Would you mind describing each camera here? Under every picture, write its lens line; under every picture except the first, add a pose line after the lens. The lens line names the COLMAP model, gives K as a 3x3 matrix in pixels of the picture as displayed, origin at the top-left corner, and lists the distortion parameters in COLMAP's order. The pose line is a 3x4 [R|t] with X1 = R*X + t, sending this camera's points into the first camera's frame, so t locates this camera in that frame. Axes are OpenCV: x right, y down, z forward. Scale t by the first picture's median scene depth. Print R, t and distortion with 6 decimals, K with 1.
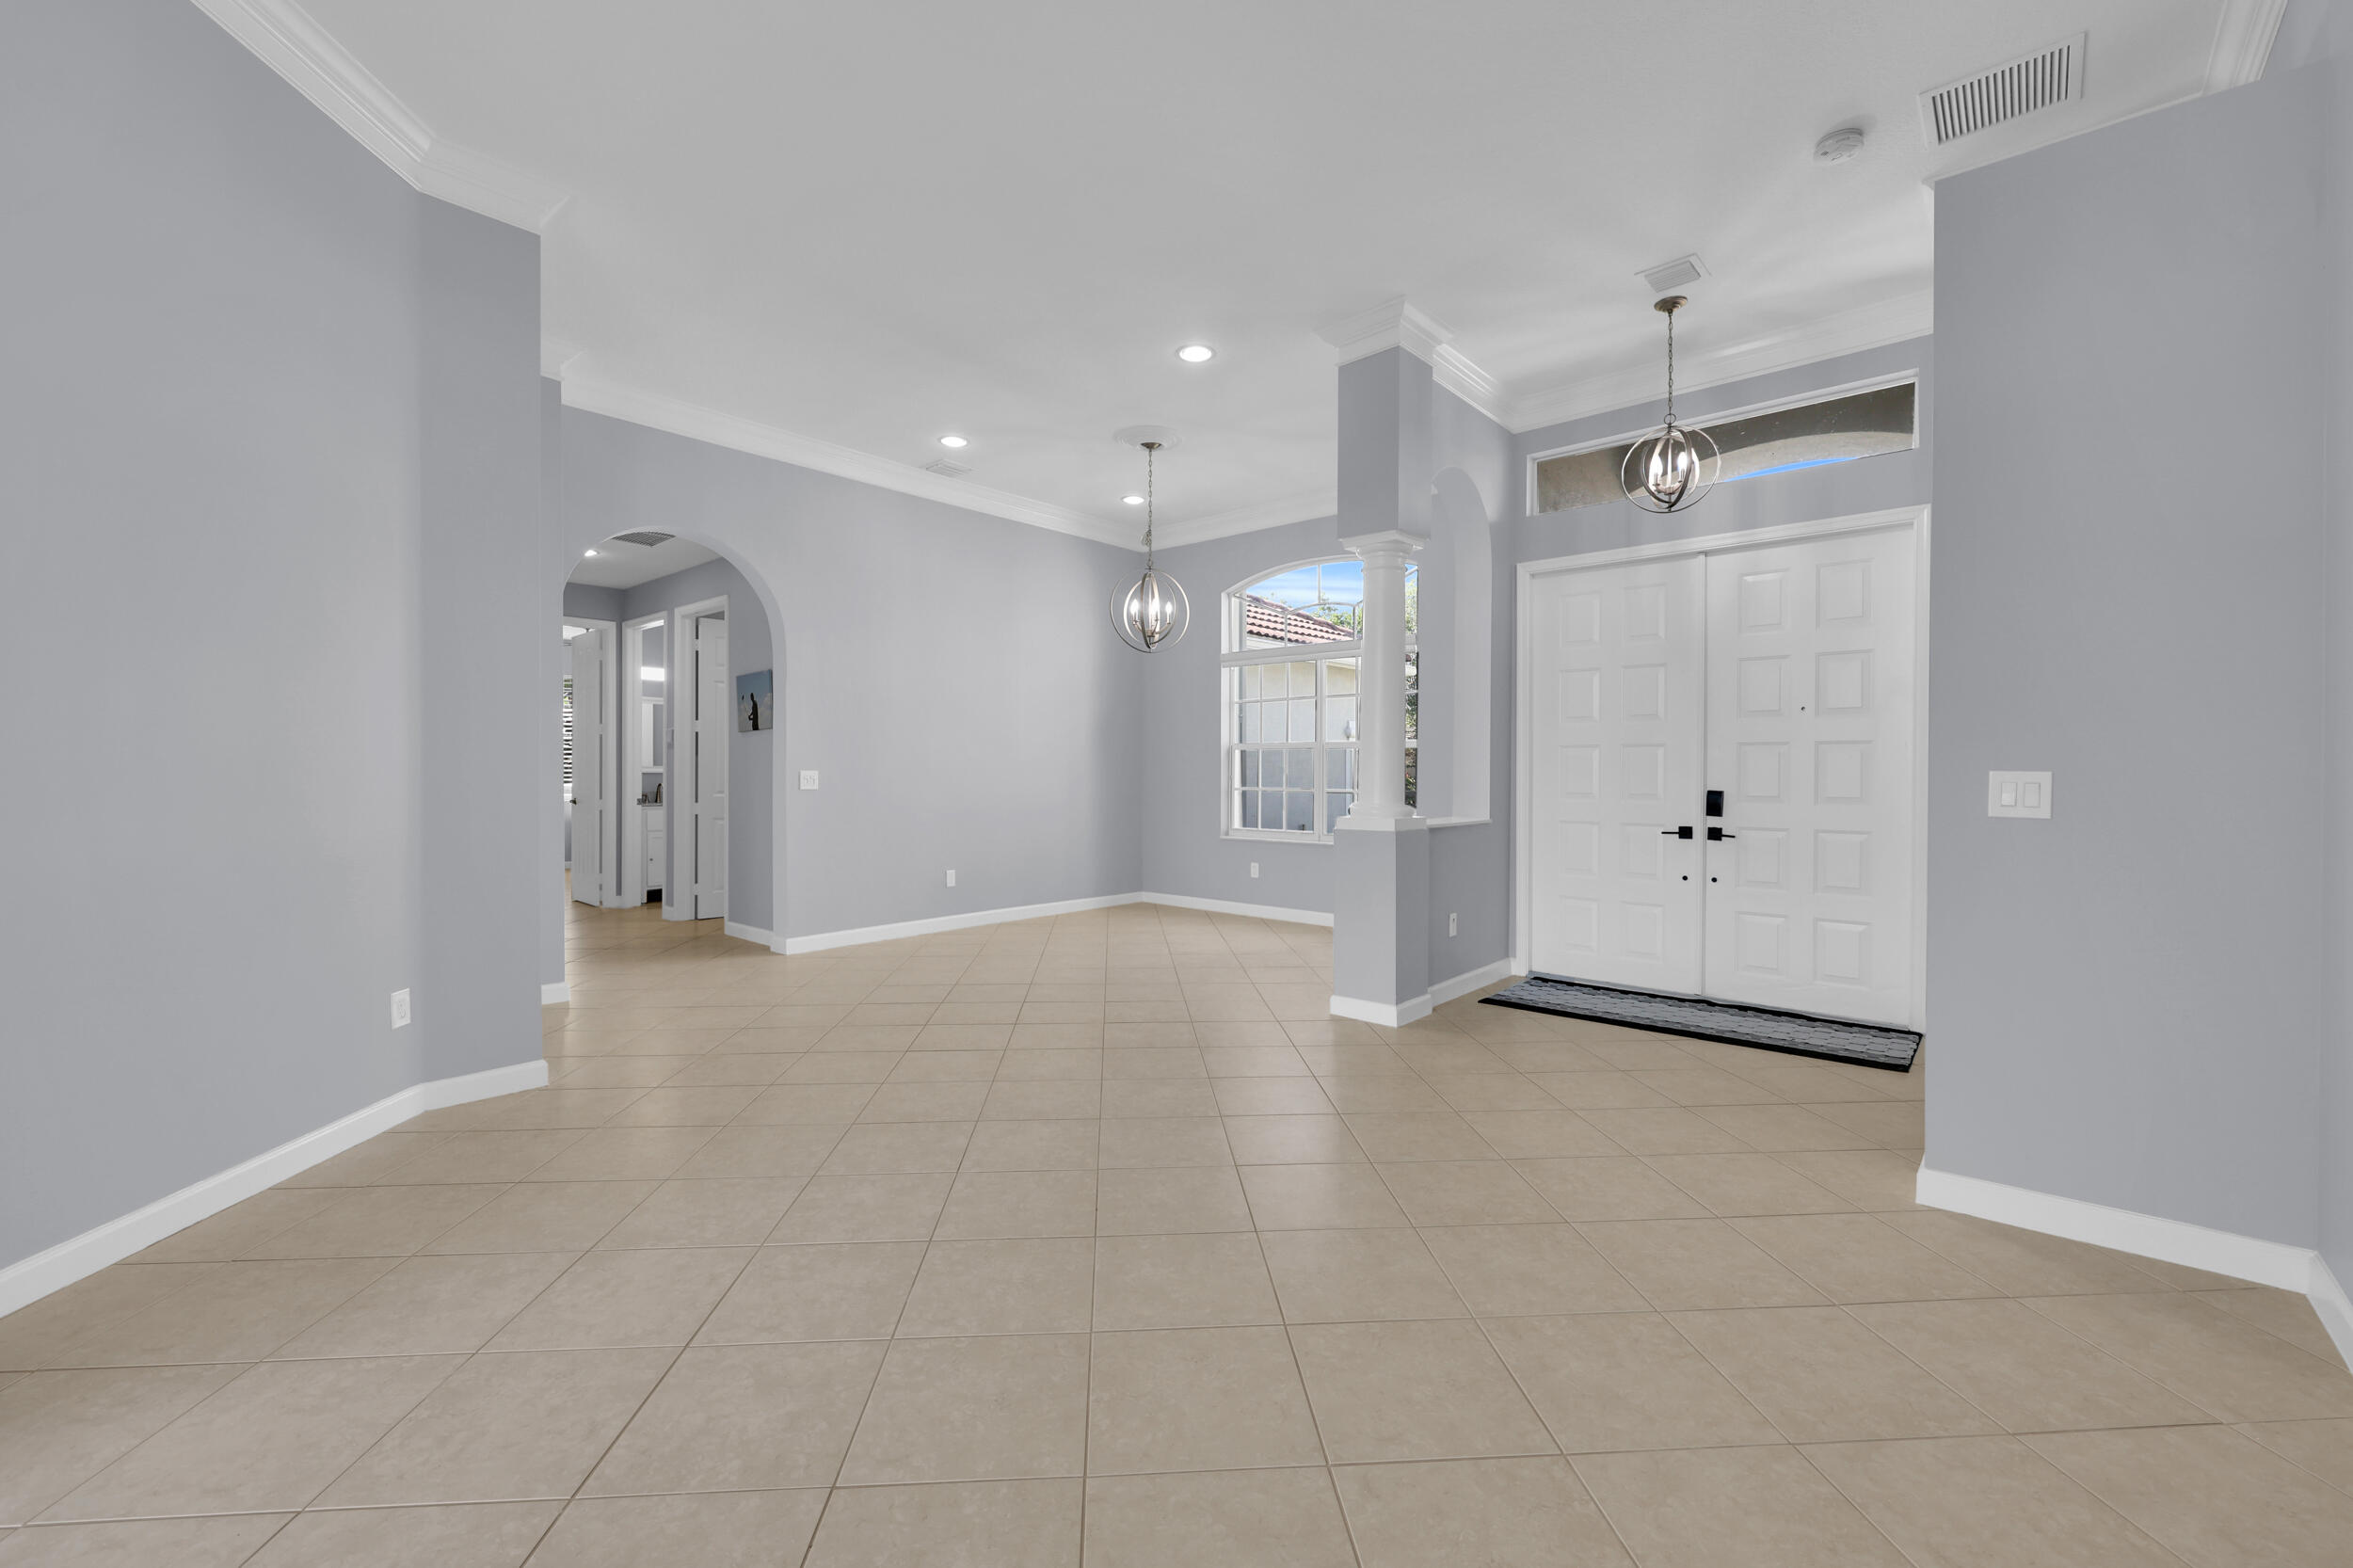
lens RADIAL K [[943.6, 0, 1178.1], [0, 943.6, 776.7], [0, 0, 1]] dist [-0.008133, -0.000306]
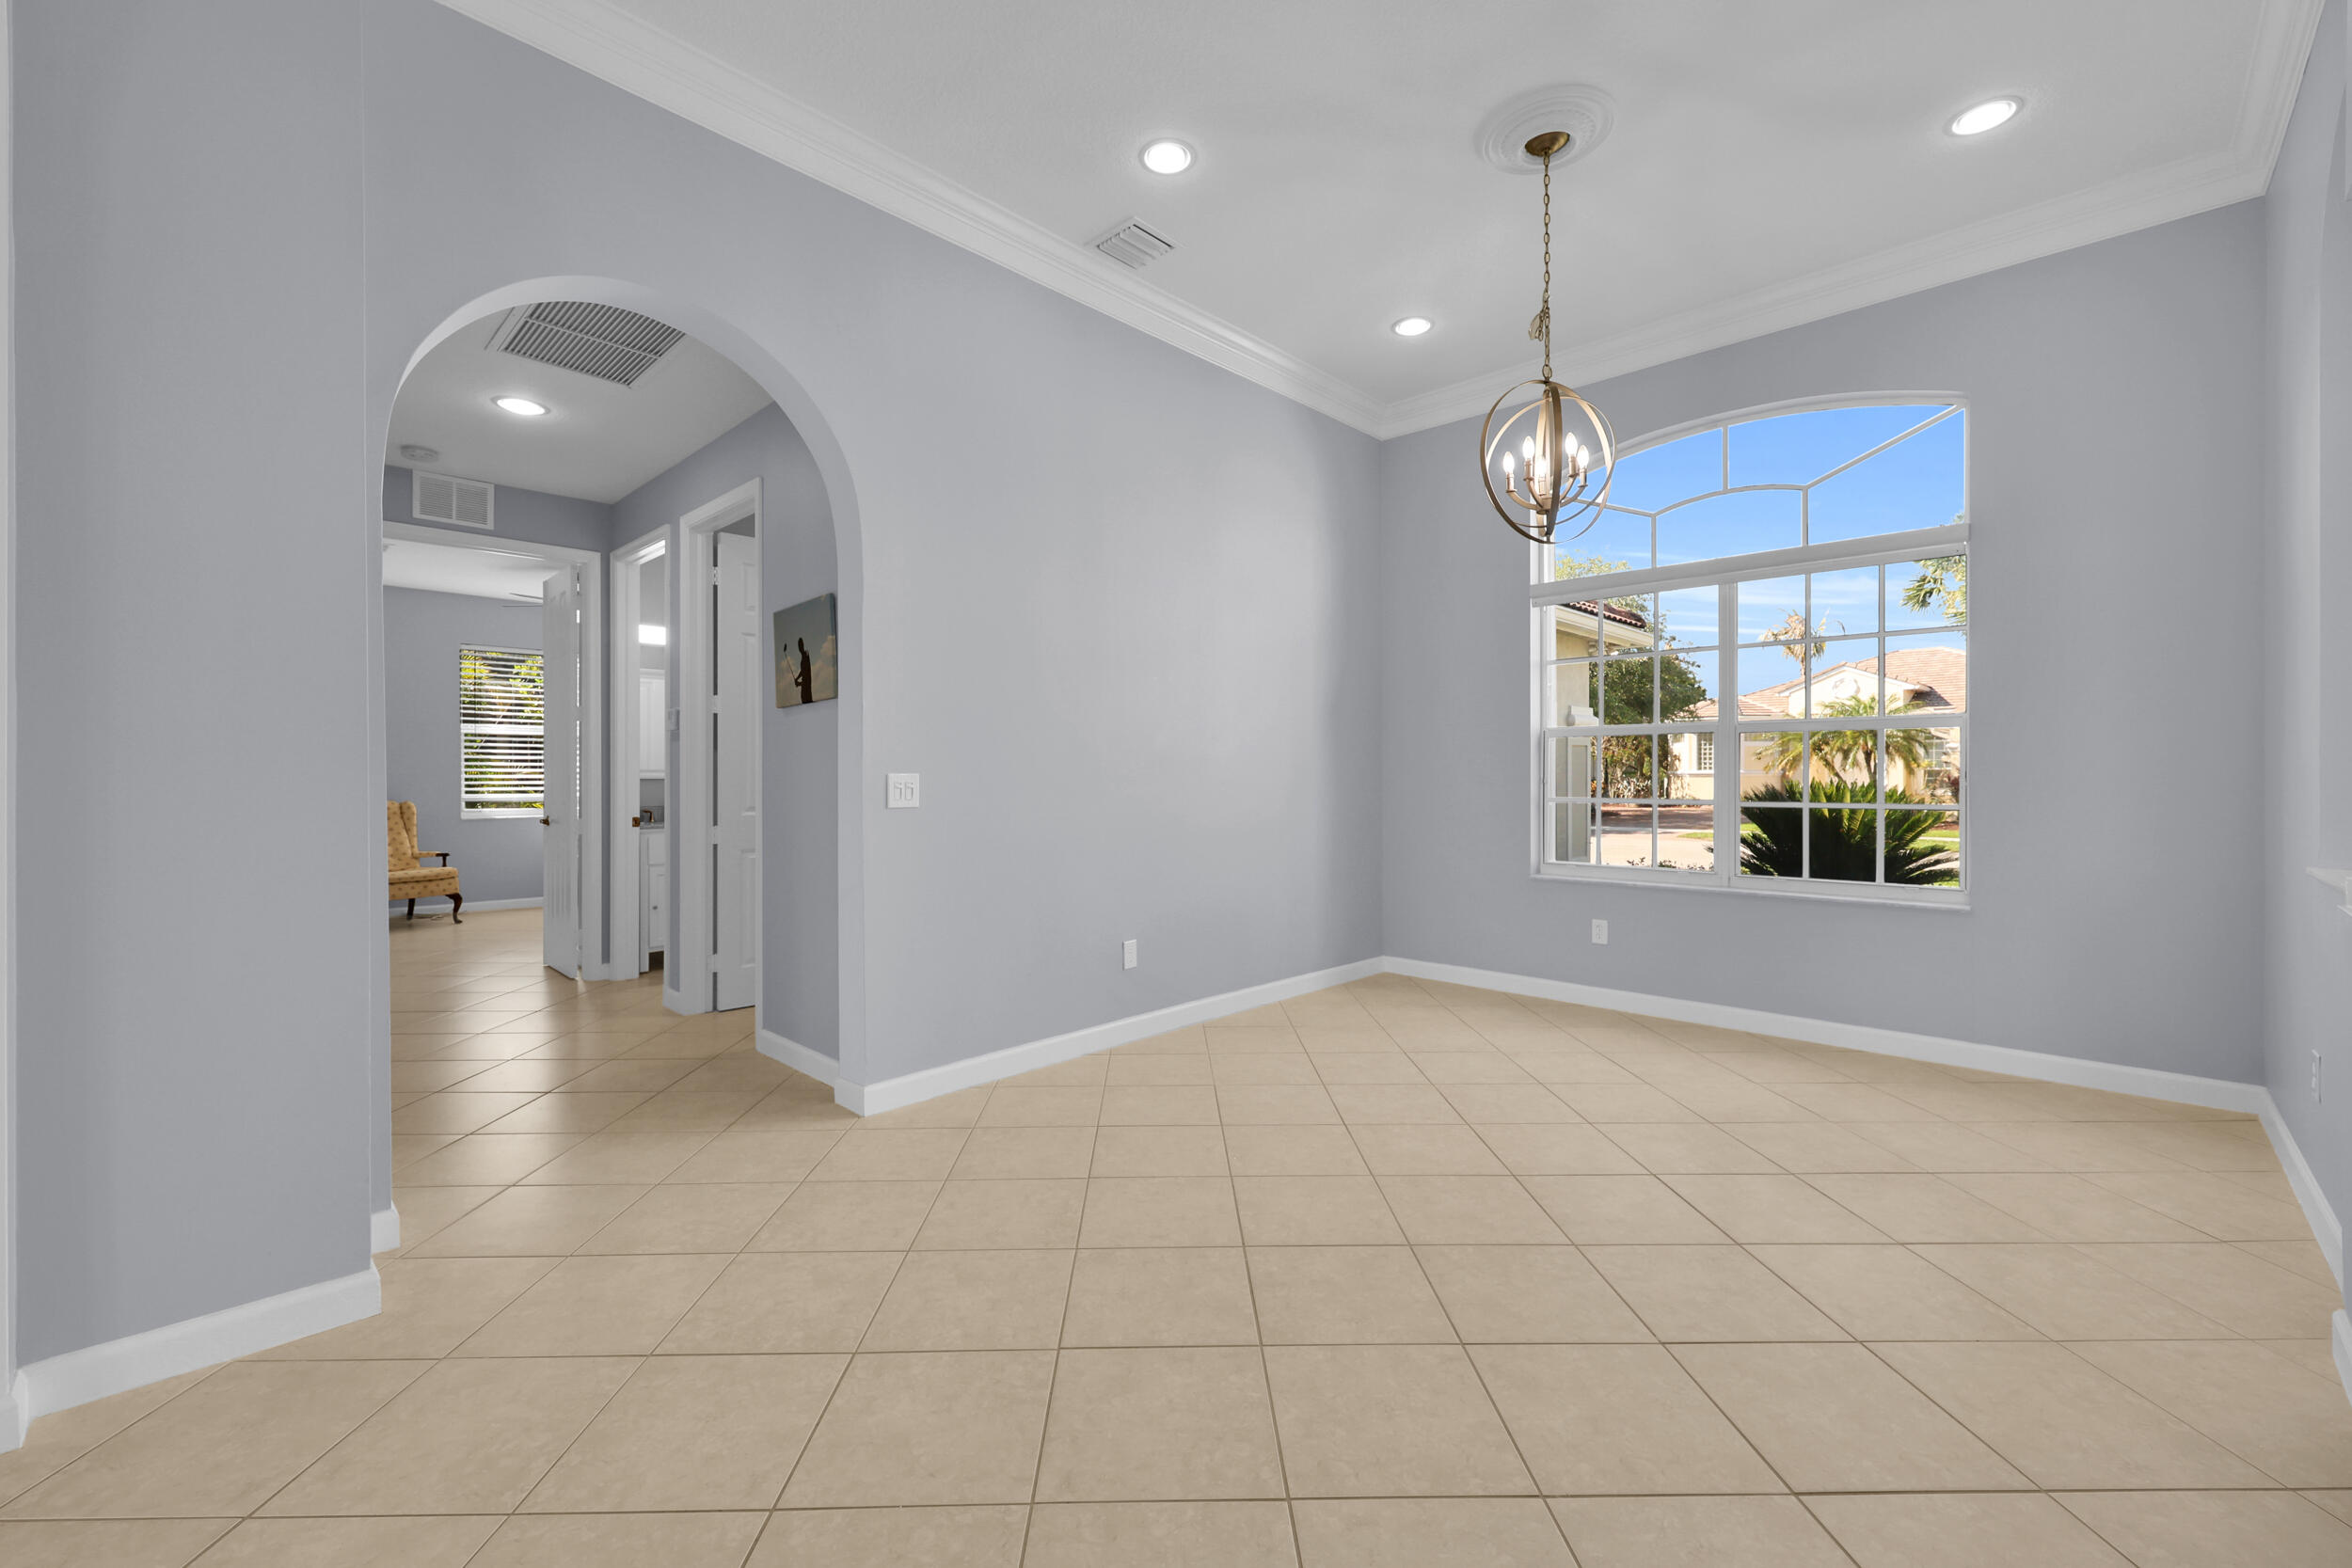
lens RADIAL K [[959.2, 0, 1175.8], [0, 959.2, 777.0], [0, 0, 1]] dist [0.001467, -0.000144]
pose [[0.998594, -0.004957, -0.052783, -0.170844], [0.004772, 0.999982, -0.003629, -0.001221], [0.052800, 0.003372, 0.998599, 0.378195]]
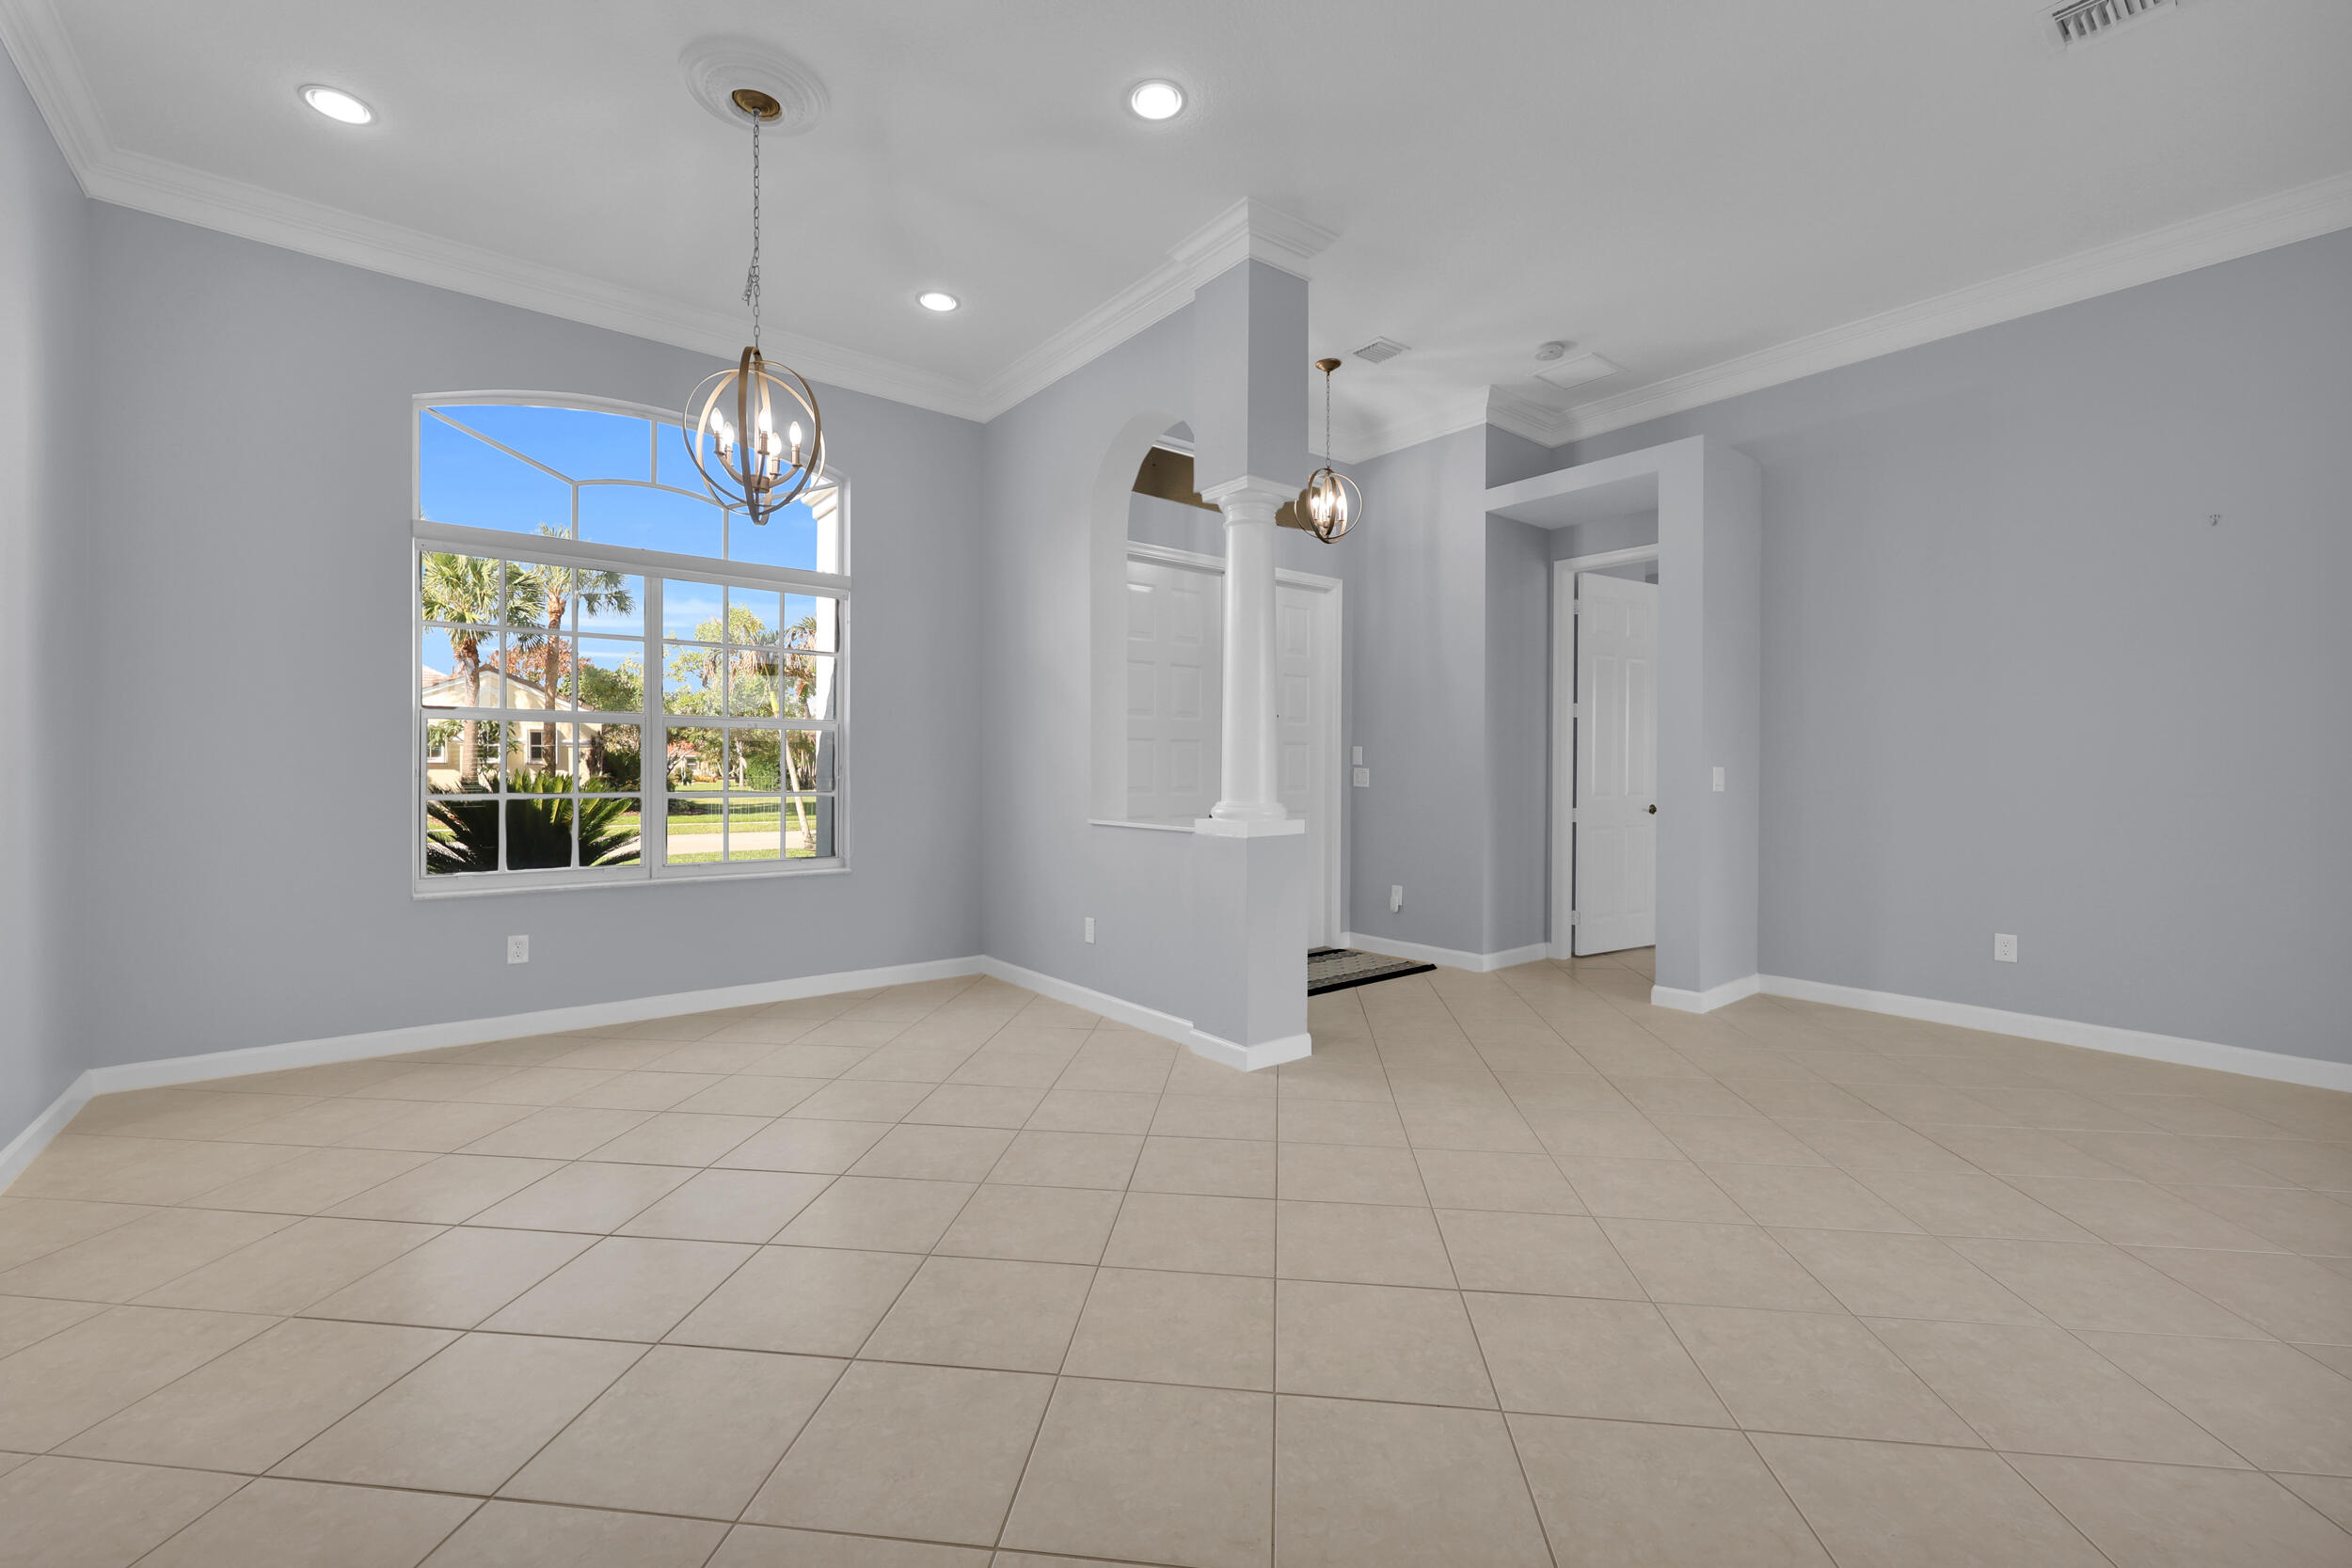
lens RADIAL K [[954.9, 0, 1171.9], [0, 954.9, 778.7], [0, 0, 1]] dist [0.000857, 0.000036]
pose [[0.186065, -0.012961, 0.982452, -0.397817], [0.000522, 0.999914, 0.013092, -0.003453], [-0.982537, -0.001923, 0.186055, 0.568873]]
